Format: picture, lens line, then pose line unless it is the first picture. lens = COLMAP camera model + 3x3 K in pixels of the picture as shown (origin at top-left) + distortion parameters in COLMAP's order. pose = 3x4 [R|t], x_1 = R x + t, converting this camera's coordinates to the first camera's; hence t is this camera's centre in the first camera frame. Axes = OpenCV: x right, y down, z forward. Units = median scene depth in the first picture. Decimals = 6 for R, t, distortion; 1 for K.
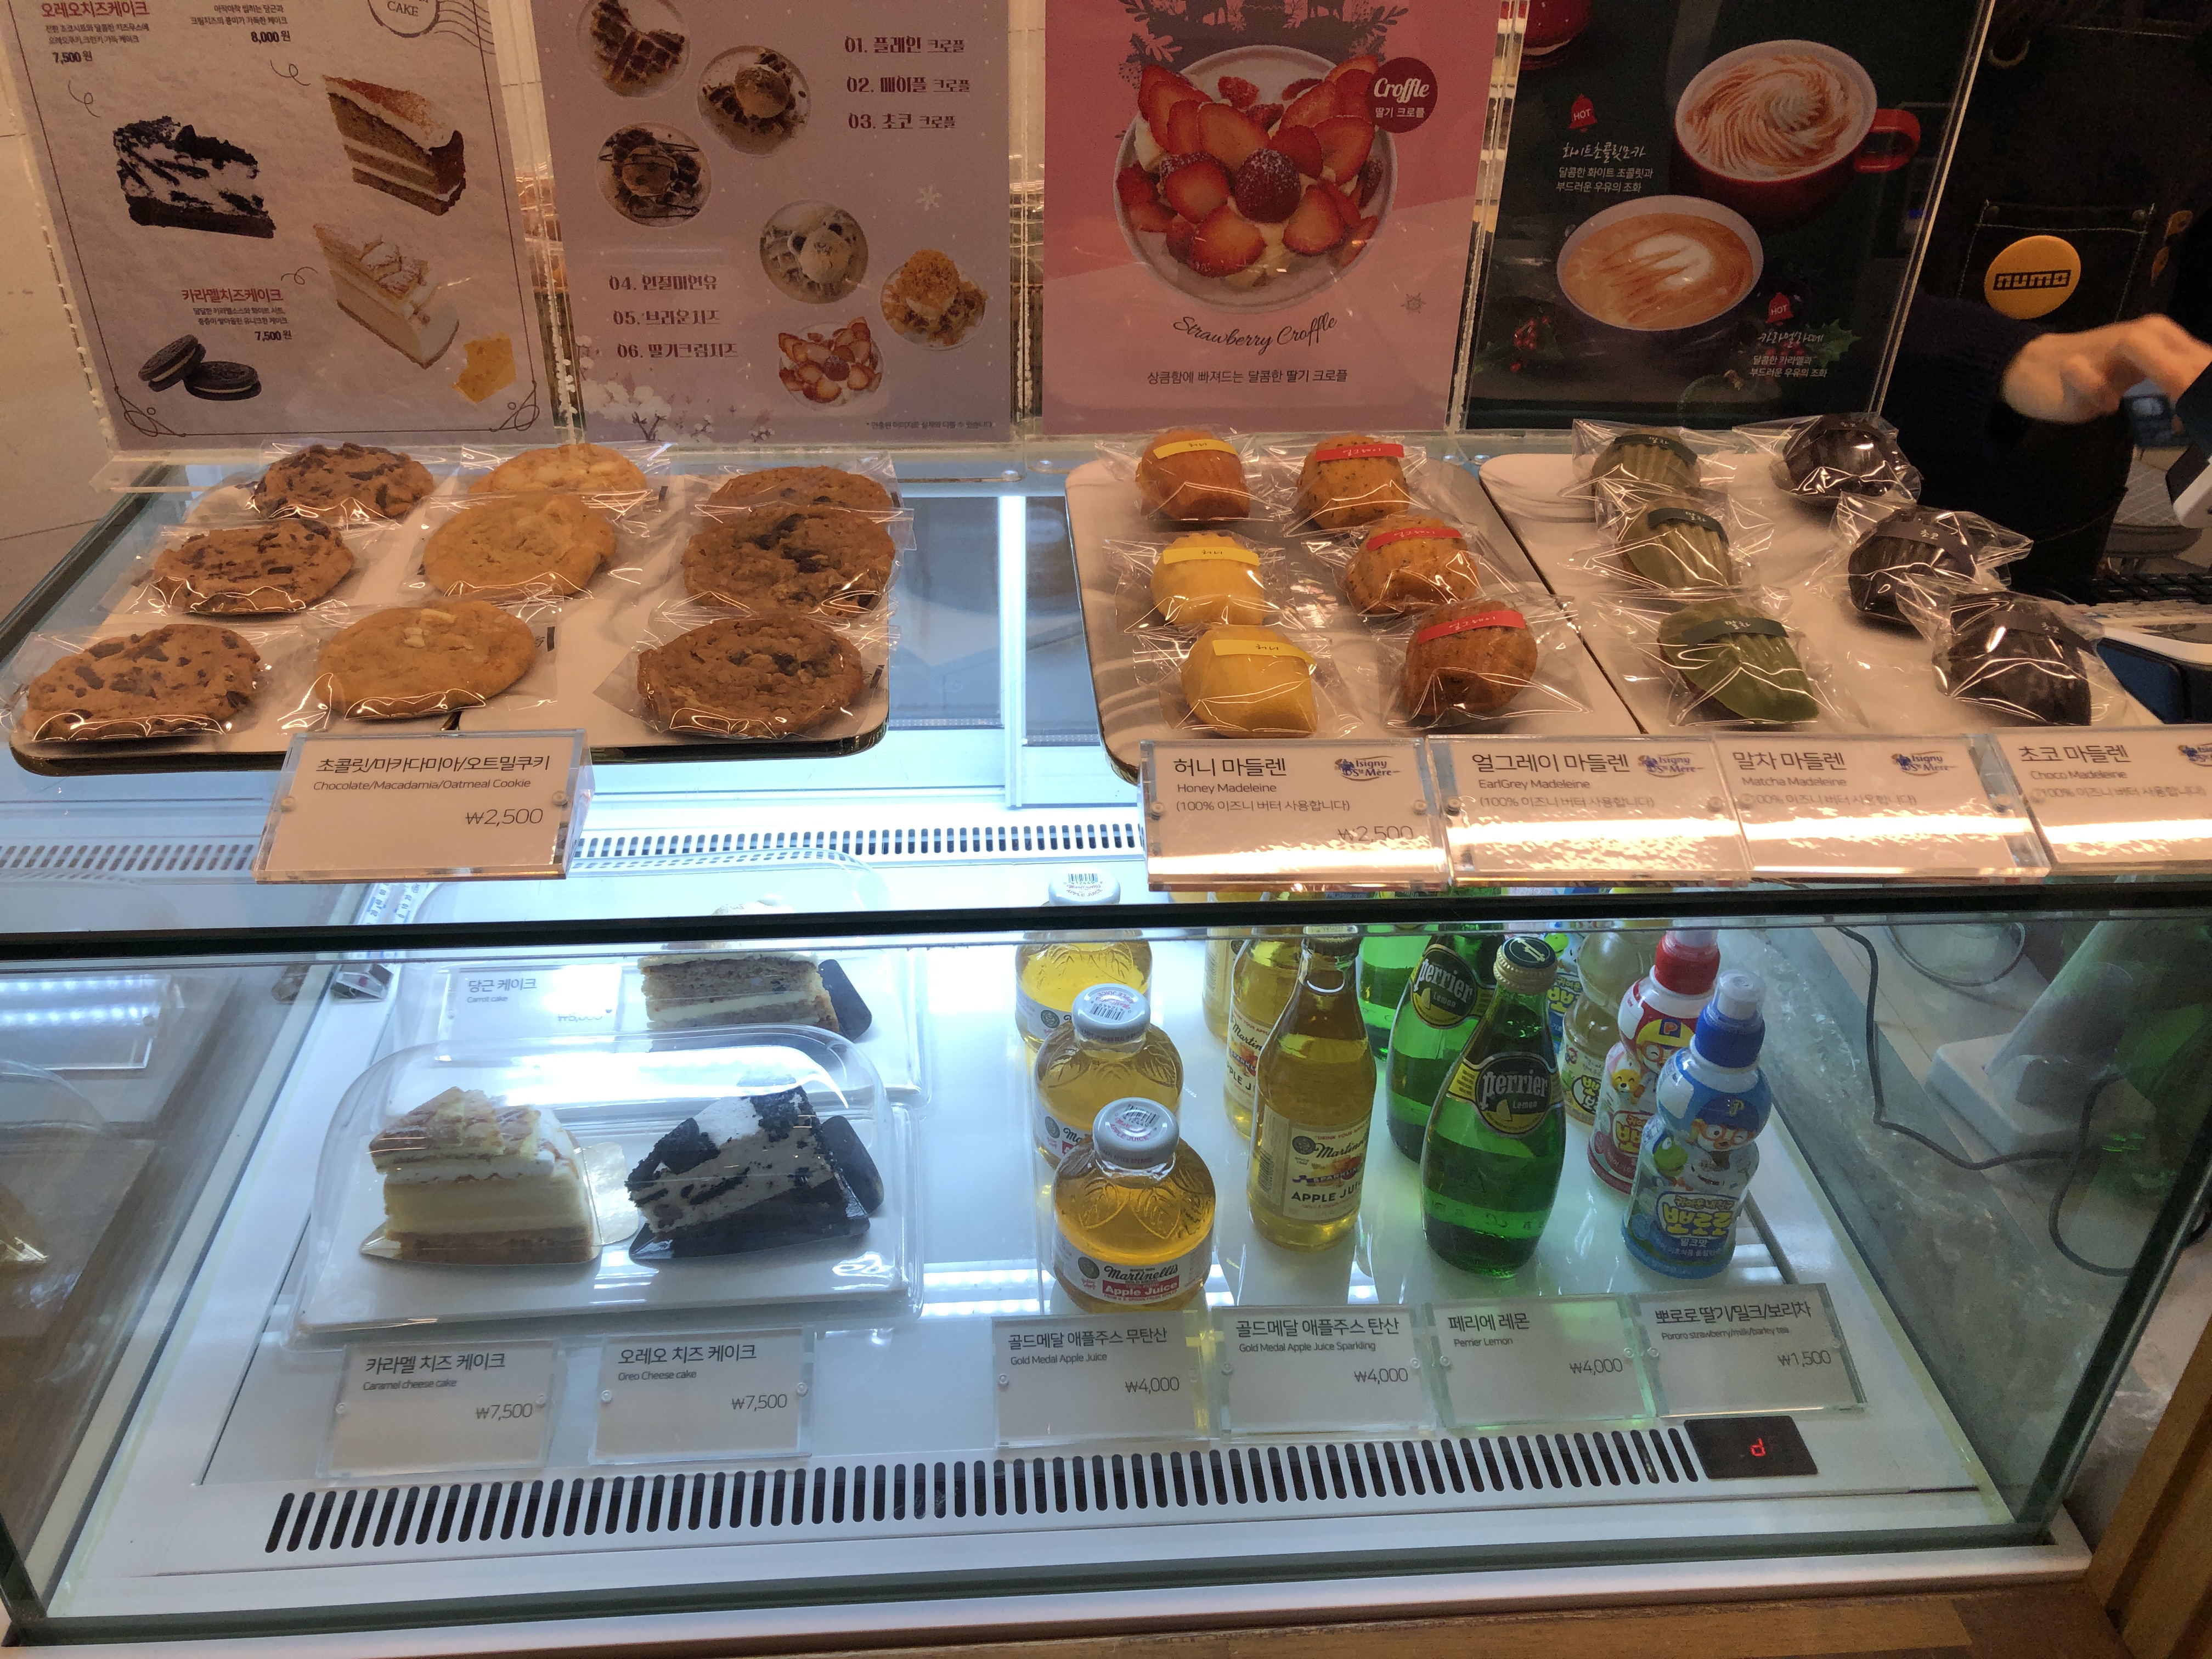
lens RADIAL K [[1836.5, 0, 1104.5], [0, 1836.5, 826.1], [0, 0, 1]] dist [0.008004, 0.007930]
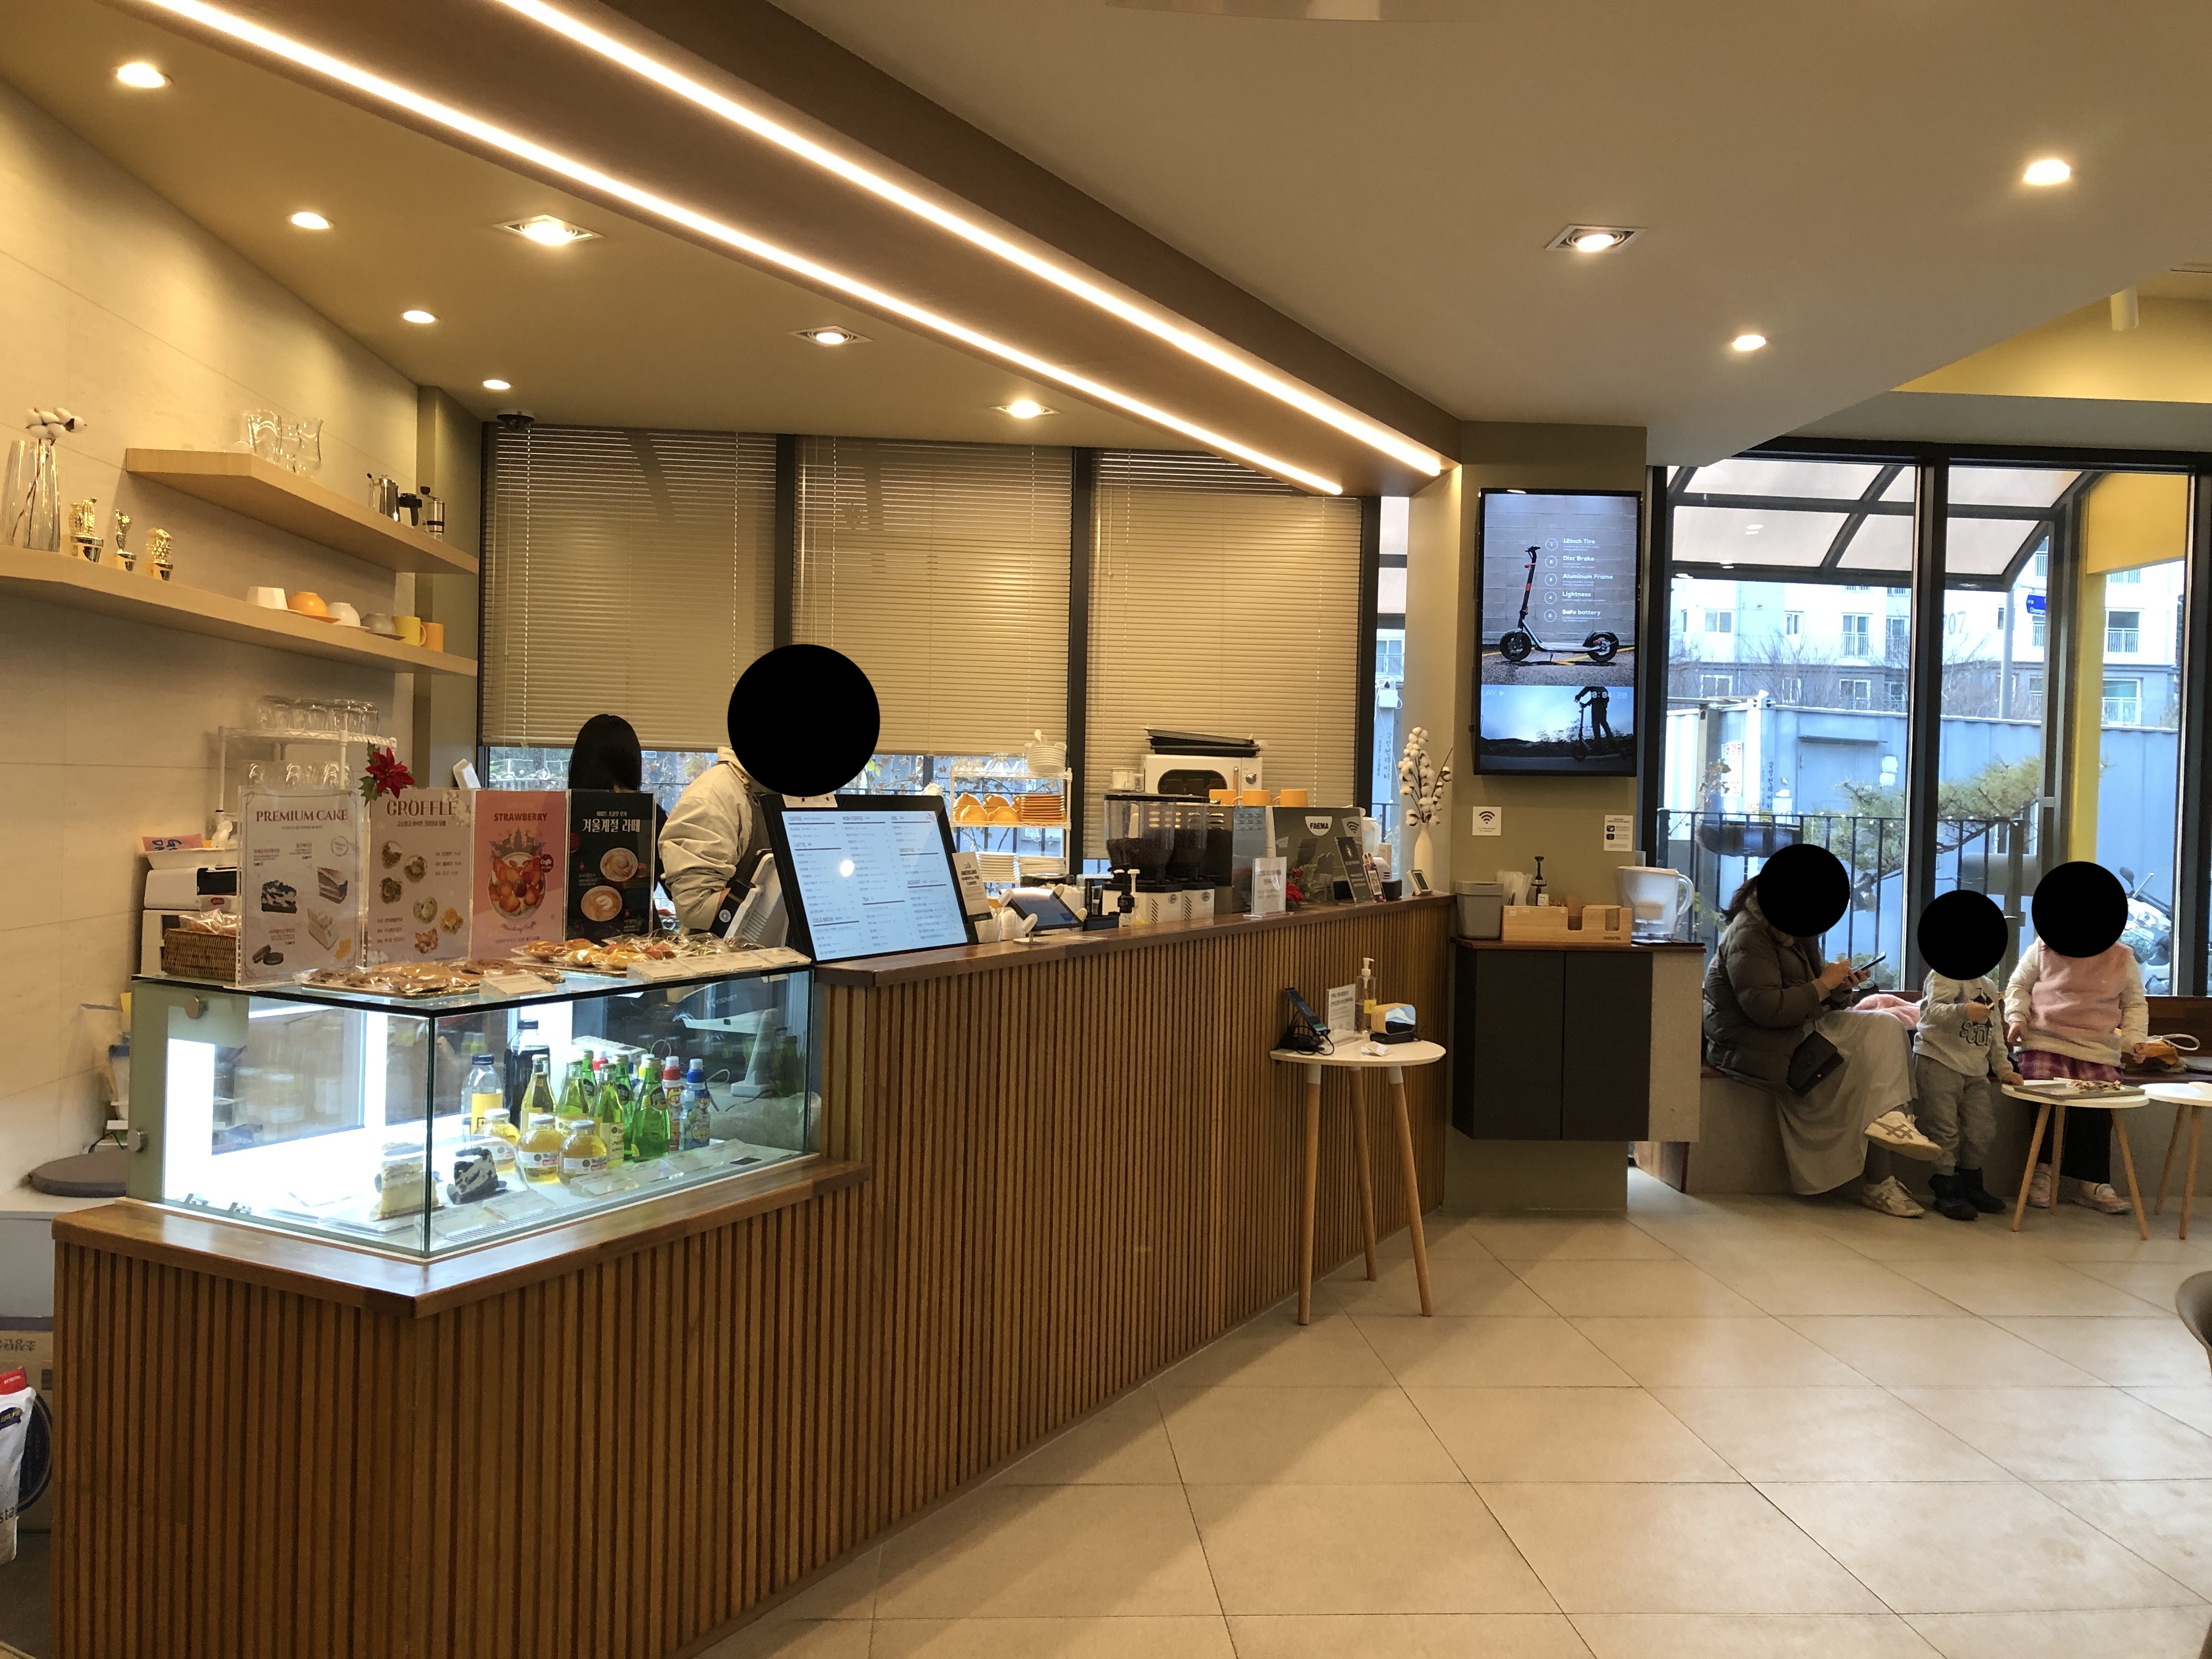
lens RADIAL K [[1836.5, 0, 1105.4], [0, 1836.5, 825.9], [0, 0, 1]] dist [0.008004, 0.007930]
pose [[0.546591, -0.024849, 0.837031, -2.388487], [0.442754, 0.856995, -0.263682, 1.055321], [-0.710779, 0.514725, 0.479427, -1.695334]]
